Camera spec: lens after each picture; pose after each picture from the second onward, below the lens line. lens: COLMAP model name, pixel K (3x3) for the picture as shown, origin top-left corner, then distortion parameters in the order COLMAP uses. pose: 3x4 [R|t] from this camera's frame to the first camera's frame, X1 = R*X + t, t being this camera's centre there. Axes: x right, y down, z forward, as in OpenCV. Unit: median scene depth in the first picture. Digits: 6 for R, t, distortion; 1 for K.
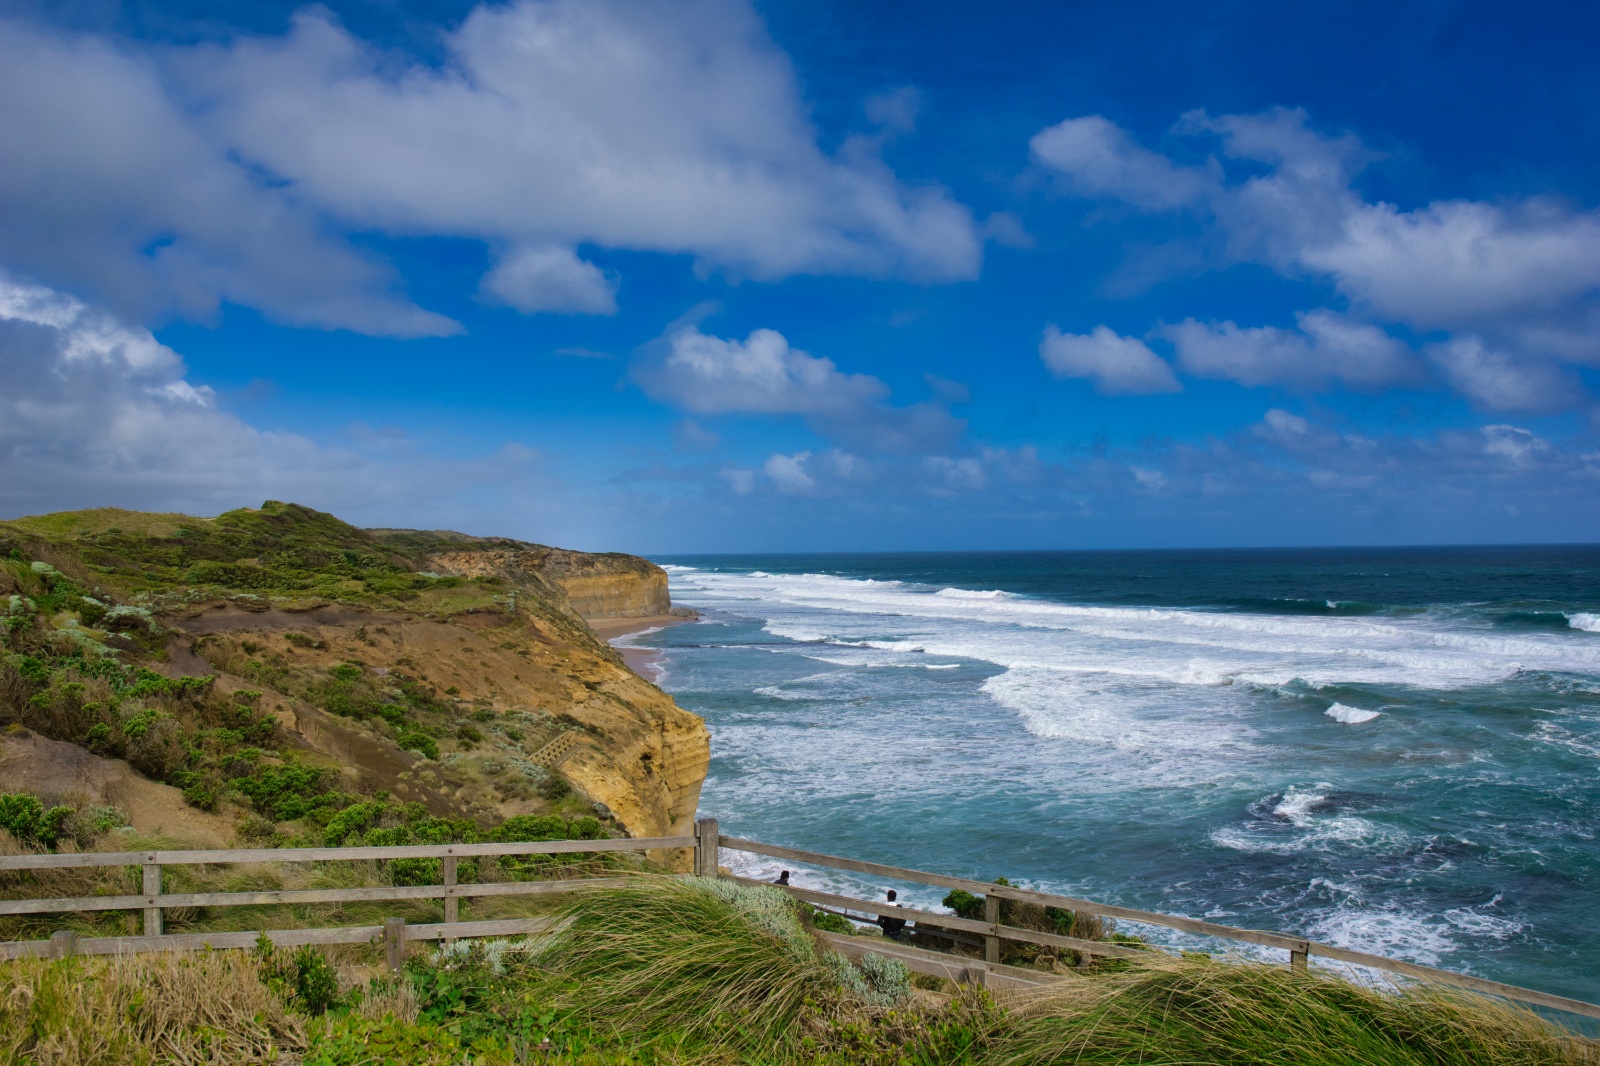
lens RADIAL K [[1136.8, 0, 800.6], [0, 1136.8, 533.3], [0, 0, 1]] dist [-0.038084, 0.050297]
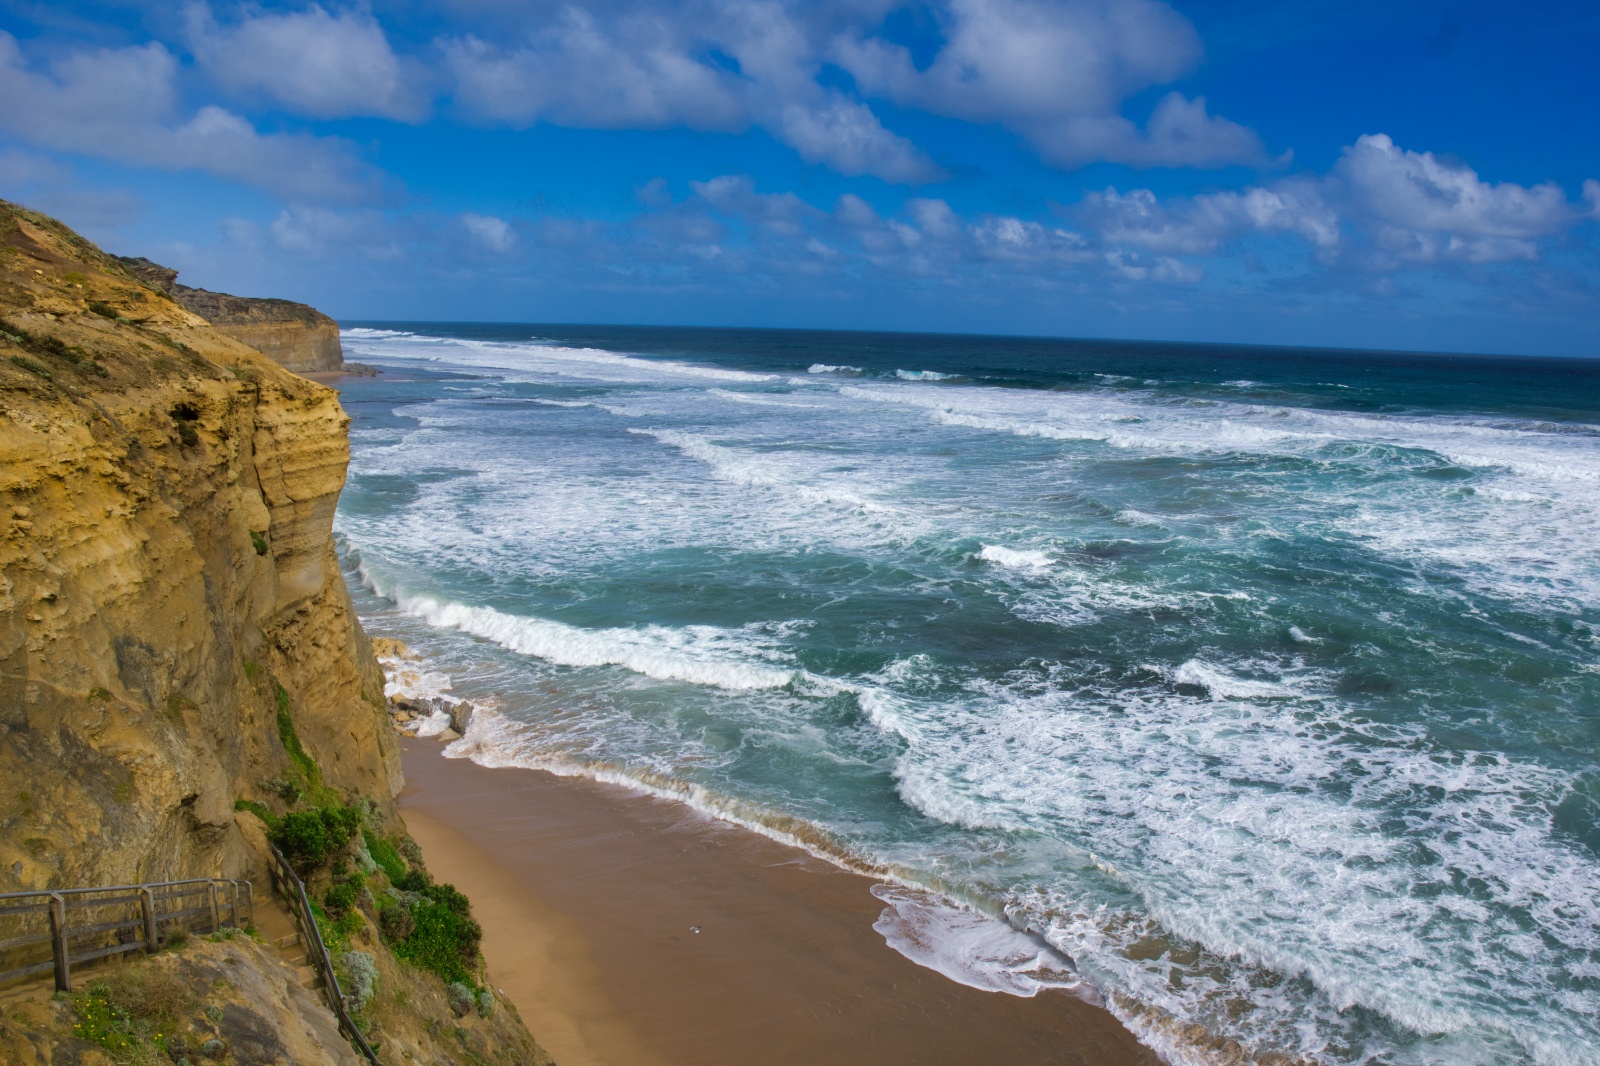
lens RADIAL K [[1136.8, 0, 794.4], [0, 1136.8, 531.6], [0, 0, 1]] dist [-0.038084, 0.050297]
pose [[0.966267, 0.002135, 0.257532, -0.008101], [-0.051198, 0.981600, 0.183958, 0.118500], [-0.252401, -0.190938, 0.948597, 0.383924]]
